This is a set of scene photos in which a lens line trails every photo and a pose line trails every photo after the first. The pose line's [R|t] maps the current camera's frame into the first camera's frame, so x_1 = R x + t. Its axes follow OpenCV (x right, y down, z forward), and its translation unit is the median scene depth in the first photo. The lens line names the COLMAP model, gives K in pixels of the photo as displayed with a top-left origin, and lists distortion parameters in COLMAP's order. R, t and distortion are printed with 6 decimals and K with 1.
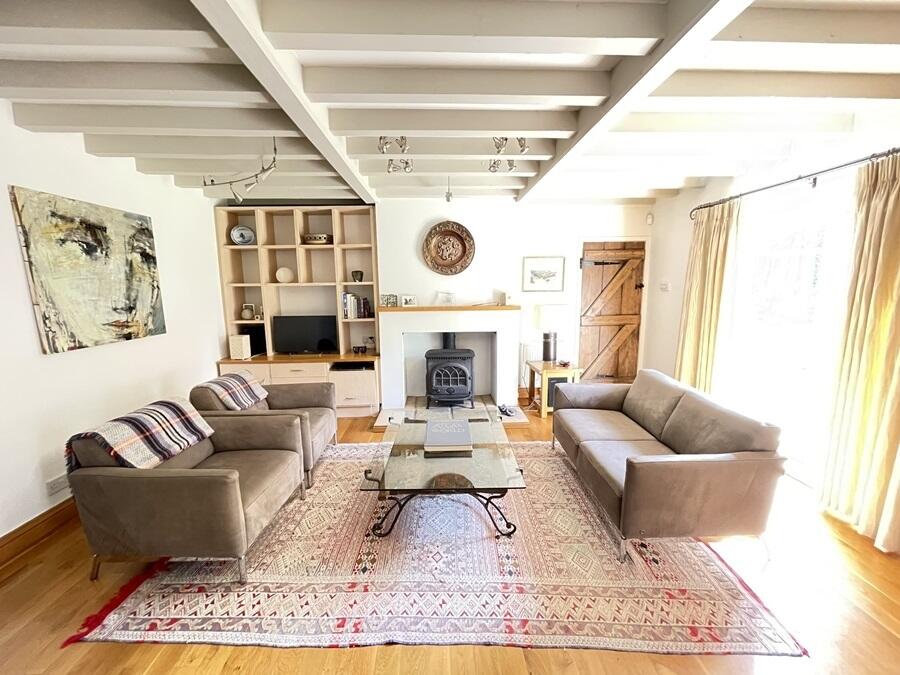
lens RADIAL K [[357.9, 0, 450.0], [0, 357.9, 337.5], [0, 0, 1]] dist [0.001328, 0.000059]
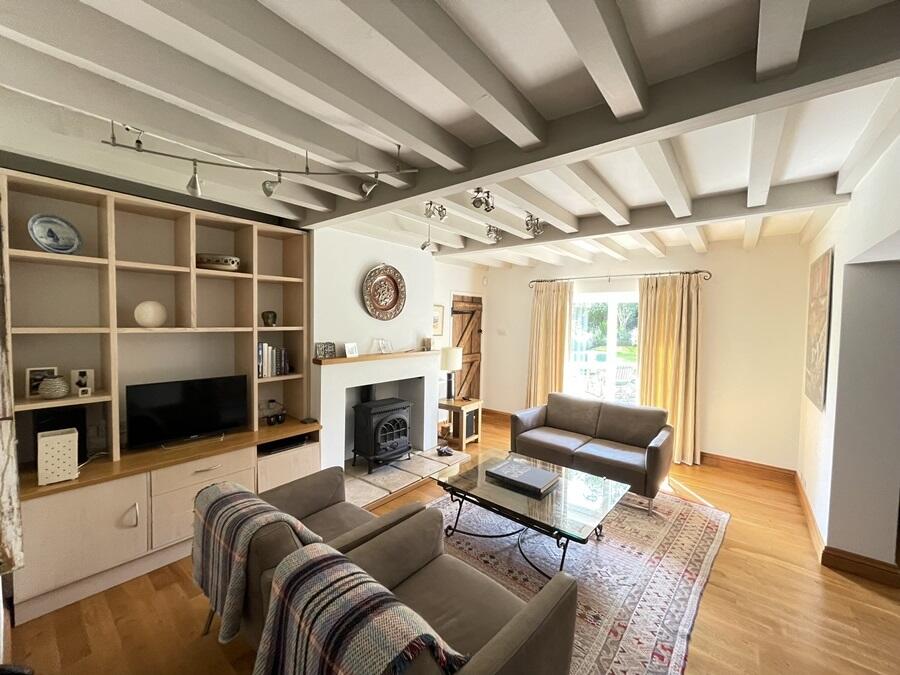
lens RADIAL K [[363.7, 0, 450.0], [0, 363.7, 337.5], [0, 0, 1]] dist [0.008701, -0.000092]
pose [[0.659807, -0.012599, 0.751329, -0.592039], [0.091427, 0.993777, -0.063625, -0.052957], [-0.745852, 0.110673, 0.656853, 0.248146]]
